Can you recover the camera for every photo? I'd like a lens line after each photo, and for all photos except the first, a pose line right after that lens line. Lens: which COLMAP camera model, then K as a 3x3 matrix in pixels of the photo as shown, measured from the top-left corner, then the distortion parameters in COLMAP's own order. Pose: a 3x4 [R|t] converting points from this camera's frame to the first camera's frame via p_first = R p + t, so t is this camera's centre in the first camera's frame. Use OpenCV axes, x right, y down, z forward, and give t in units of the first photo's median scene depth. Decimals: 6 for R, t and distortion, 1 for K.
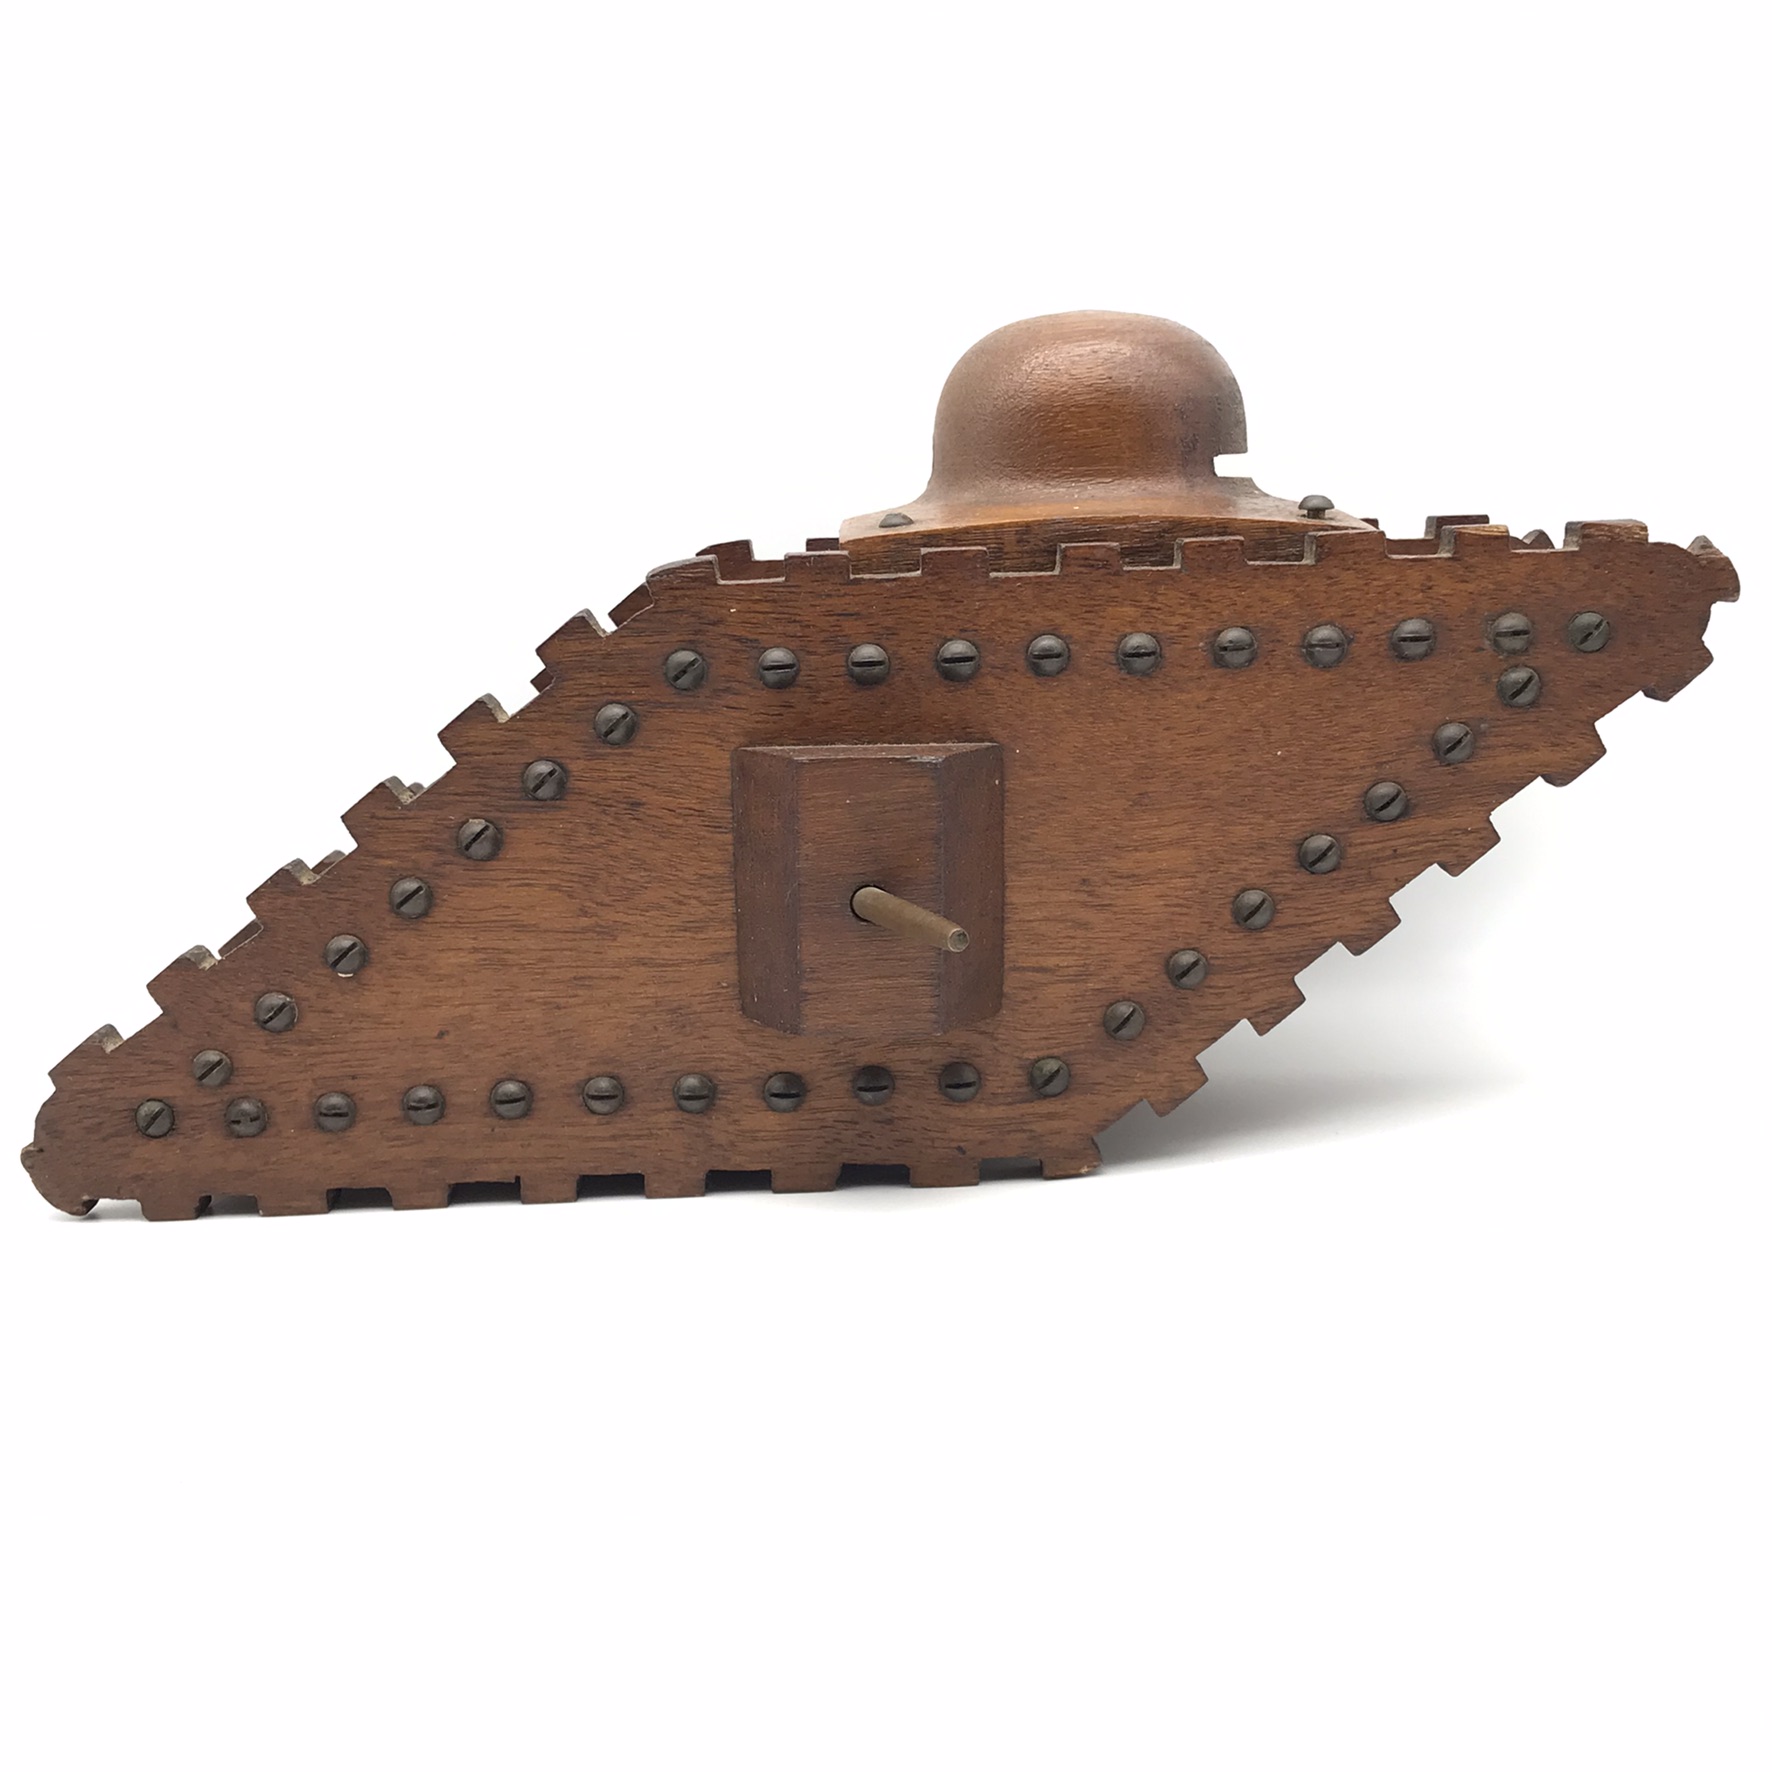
lens RADIAL K [[2266.6, 0, 863.8], [0, 2266.6, 923.9], [0, 0, 1]] dist [0.072835, 0.000000]
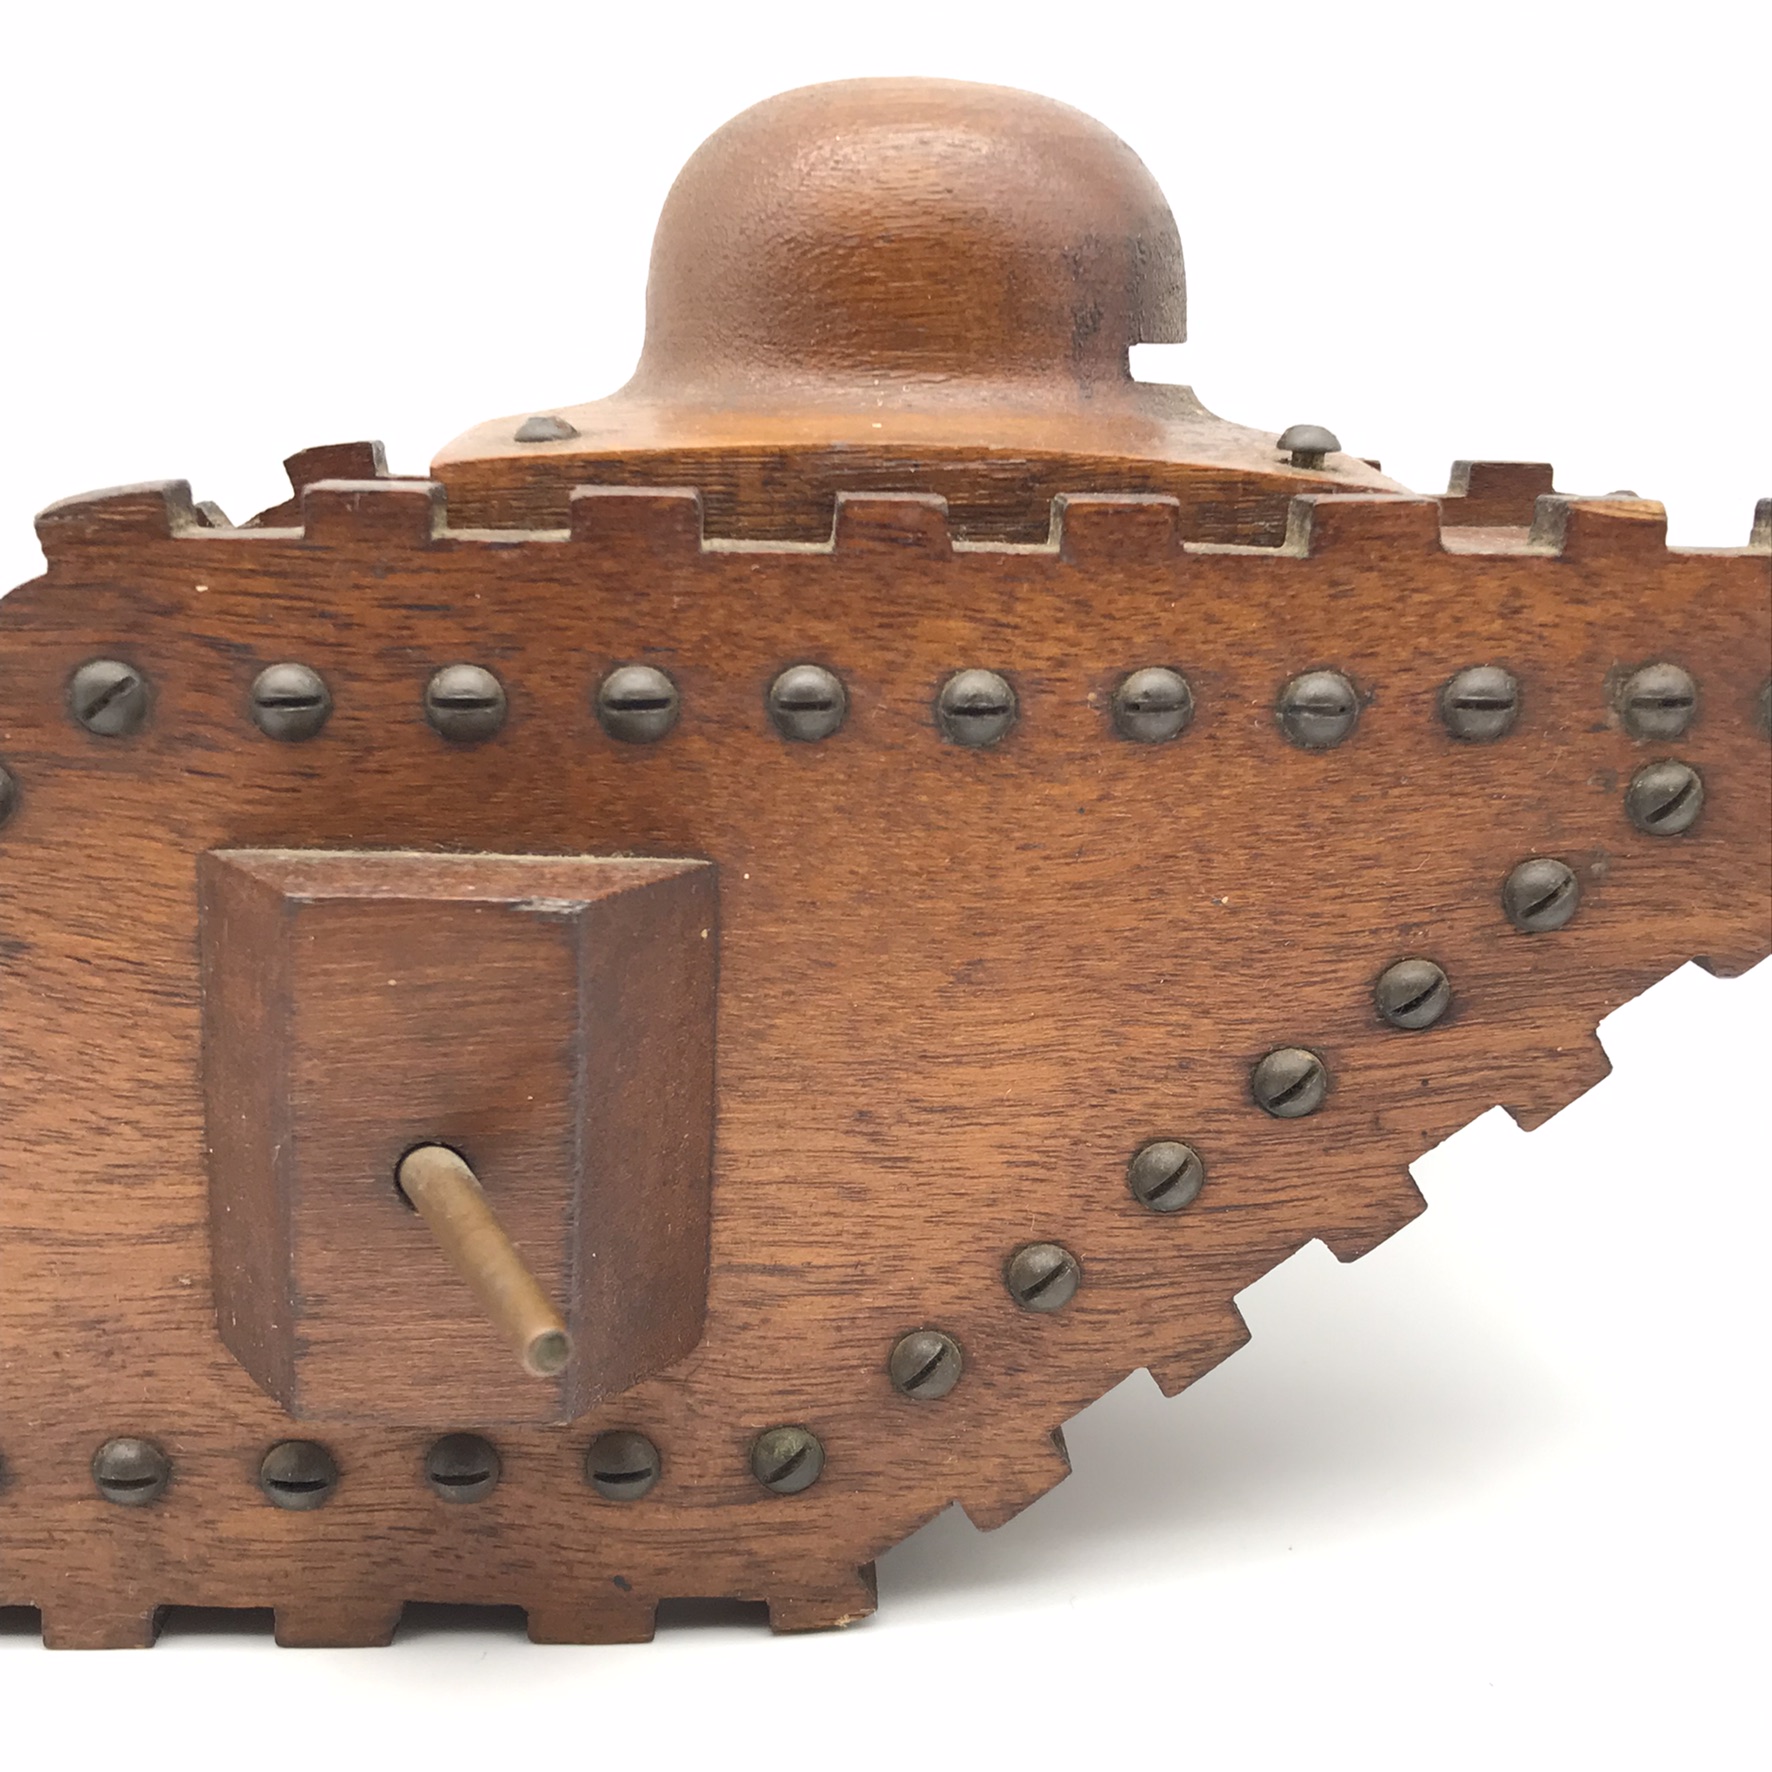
lens RADIAL K [[2266.6, 0, 892.2], [0, 2266.6, 889.7], [0, 0, 1]] dist [0.072835, 0.000000]
pose [[0.997217, 0.038268, 0.063979, 0.065568], [-0.040420, 0.998648, 0.032688, -0.088381], [-0.062642, -0.035183, 0.997416, 0.444543]]
